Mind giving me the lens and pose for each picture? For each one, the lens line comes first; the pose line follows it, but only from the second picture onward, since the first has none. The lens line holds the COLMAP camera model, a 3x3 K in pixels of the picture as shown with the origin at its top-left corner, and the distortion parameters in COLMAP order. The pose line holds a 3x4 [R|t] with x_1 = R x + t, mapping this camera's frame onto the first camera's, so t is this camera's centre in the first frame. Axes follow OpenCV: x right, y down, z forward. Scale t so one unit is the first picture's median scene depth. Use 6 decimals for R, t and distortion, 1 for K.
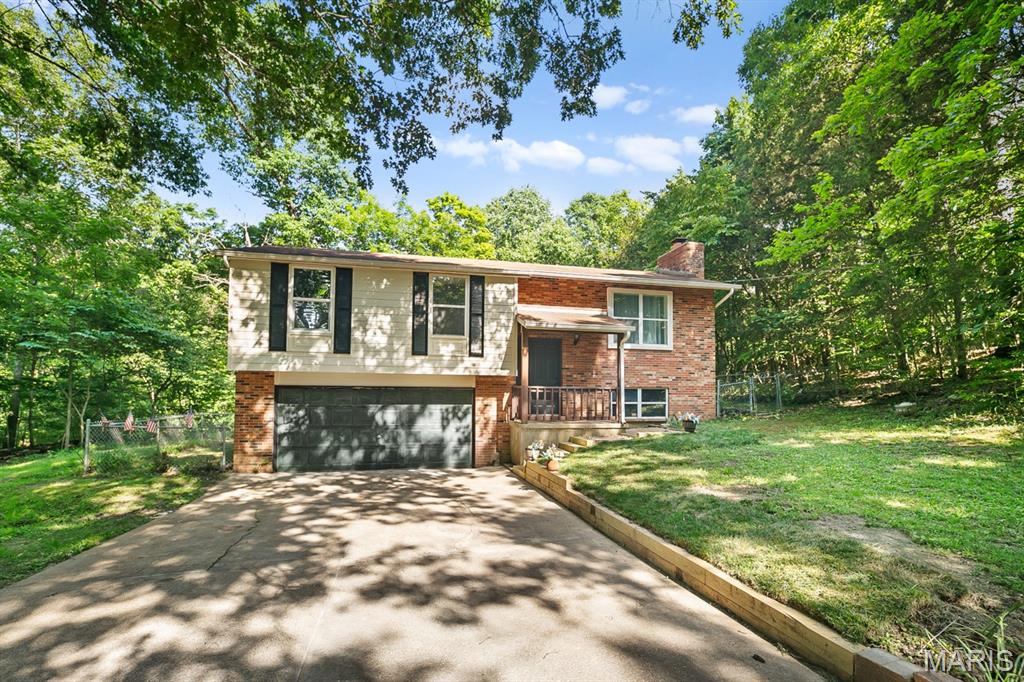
lens RADIAL K [[455.3, 0, 515.1], [0, 455.3, 370.3], [0, 0, 1]] dist [-0.016264, 0.000047]
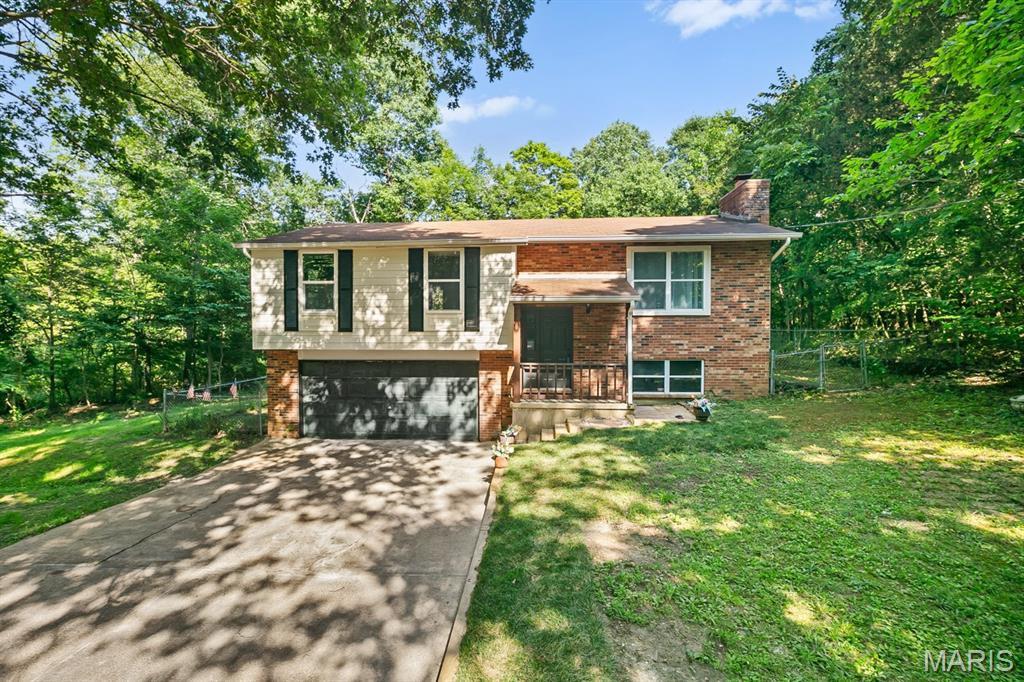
lens RADIAL K [[444.2, 0, 514.4], [0, 444.2, 329.4], [0, 0, 1]] dist [-0.001246, -0.009609]
pose [[0.957766, -0.010996, -0.287337, 0.280278], [0.024427, 0.998768, 0.043201, -0.075083], [0.286508, -0.048395, 0.956855, 0.116471]]
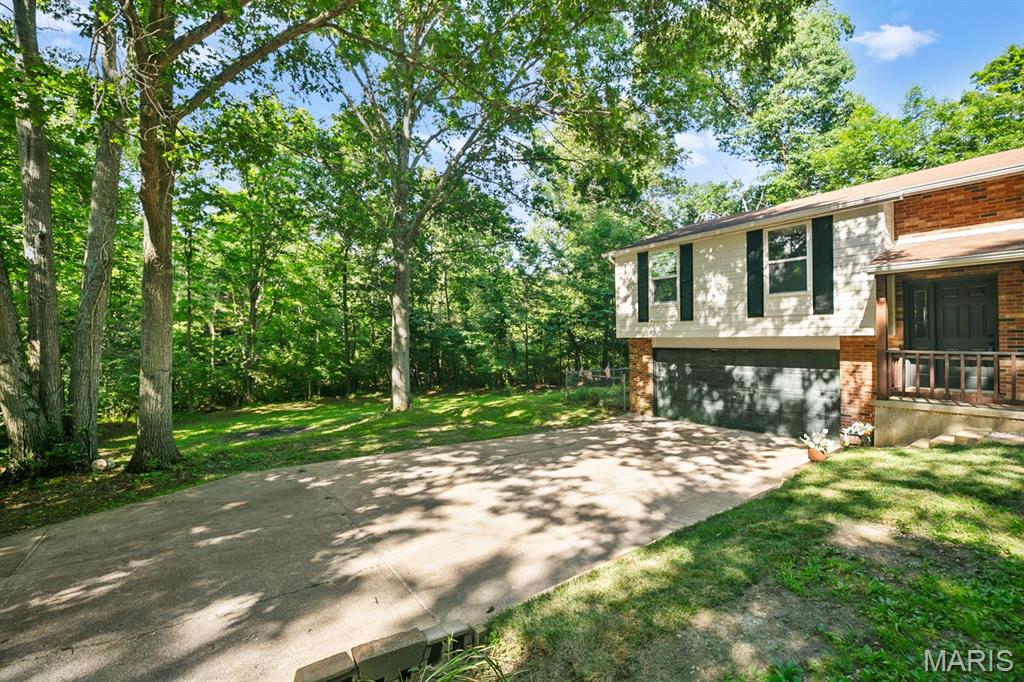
lens RADIAL K [[444.2, 0, 514.4], [0, 444.2, 329.4], [0, 0, 1]] dist [-0.001246, -0.009609]
pose [[0.398408, -0.030788, -0.916692, 0.446765], [0.058944, 0.998230, -0.007909, -0.029348], [0.915312, -0.050883, 0.399517, 0.144872]]
